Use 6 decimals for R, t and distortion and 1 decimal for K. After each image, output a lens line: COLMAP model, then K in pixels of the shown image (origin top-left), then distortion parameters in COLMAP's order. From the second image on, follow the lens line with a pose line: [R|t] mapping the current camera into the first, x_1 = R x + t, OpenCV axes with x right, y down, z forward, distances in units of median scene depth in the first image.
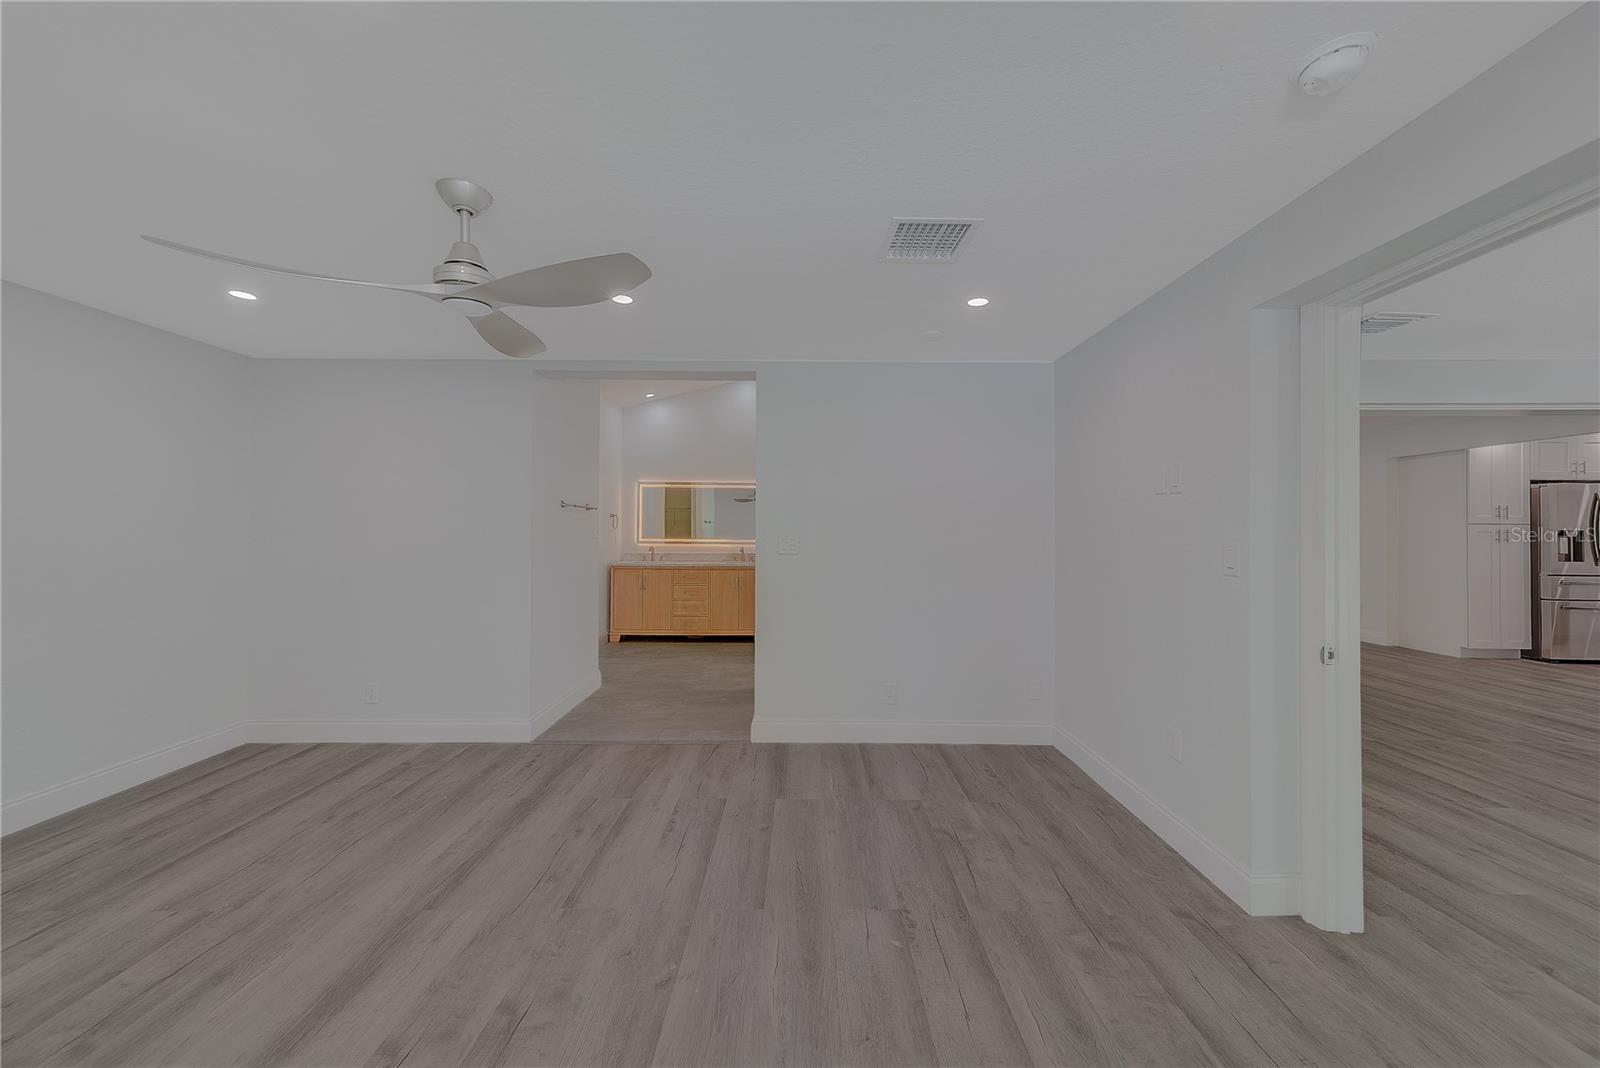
lens RADIAL K [[578.7, 0, 790.9], [0, 578.7, 548.2], [0, 0, 1]] dist [0.006838, -0.000088]
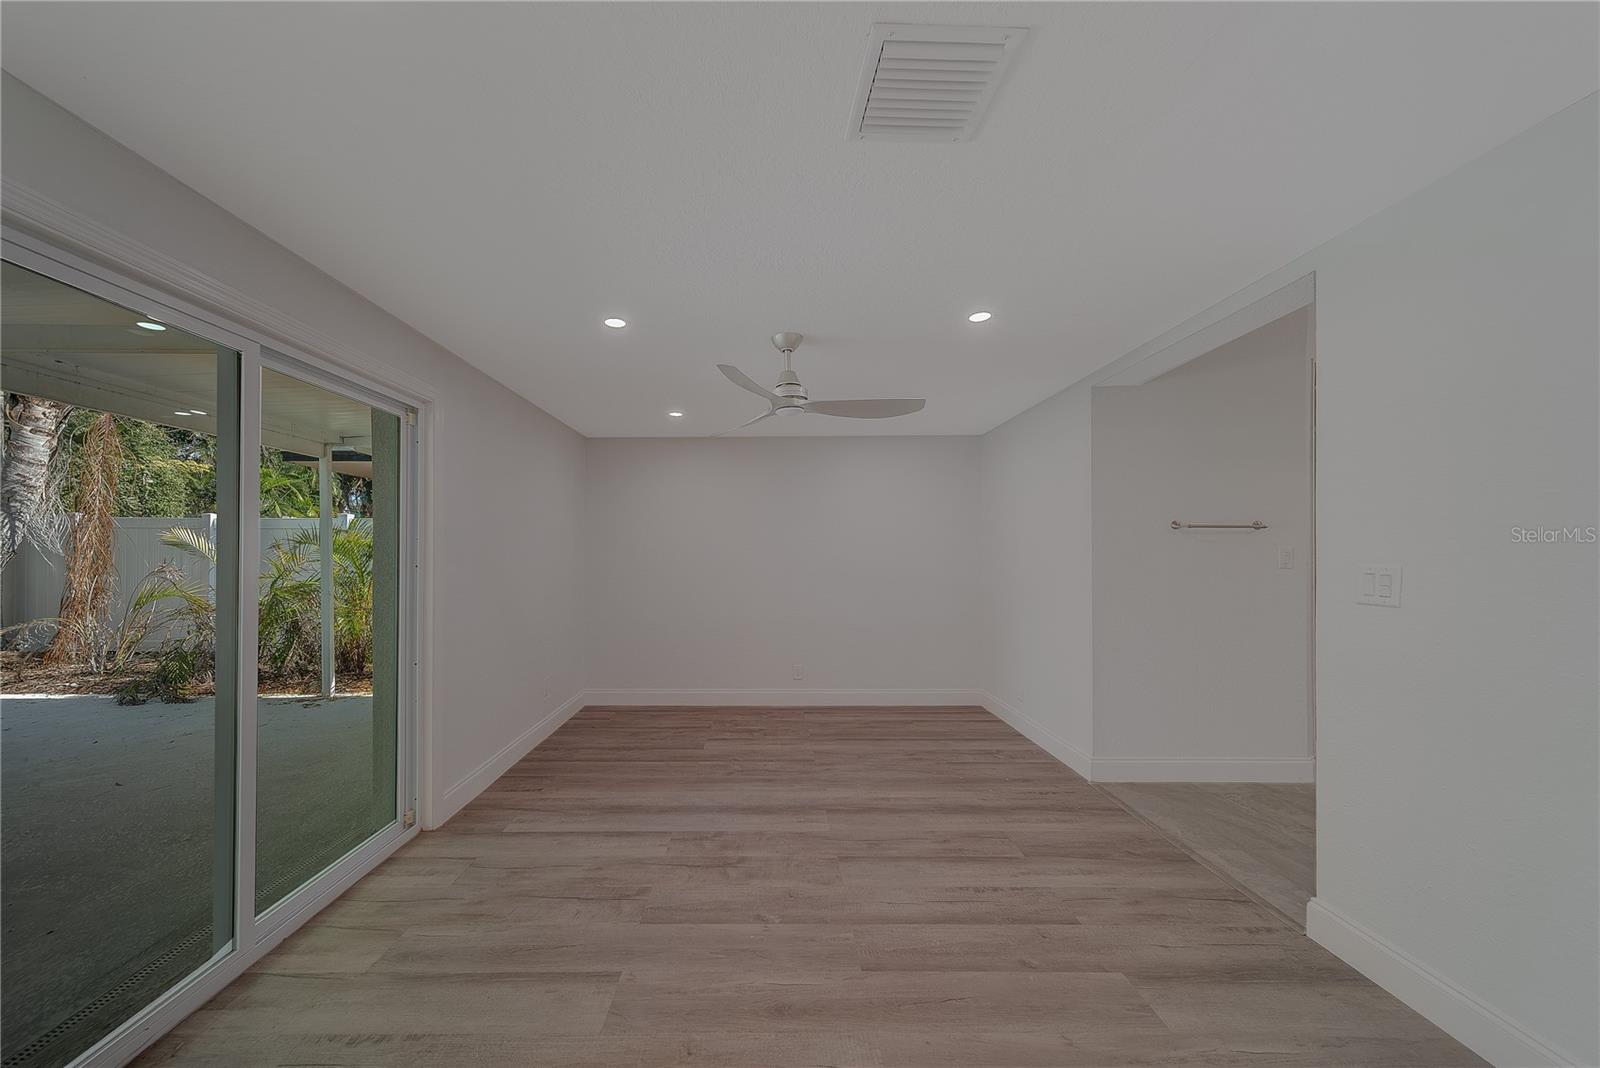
lens RADIAL K [[575.4, 0, 769.5], [0, 575.4, 559.6], [0, 0, 1]] dist [0.008423, 0.000024]
pose [[0.016425, 0.005712, -0.999849, 0.726117], [-0.028609, 0.999577, 0.005241, -0.023447], [0.999456, 0.028519, 0.016582, 0.693542]]
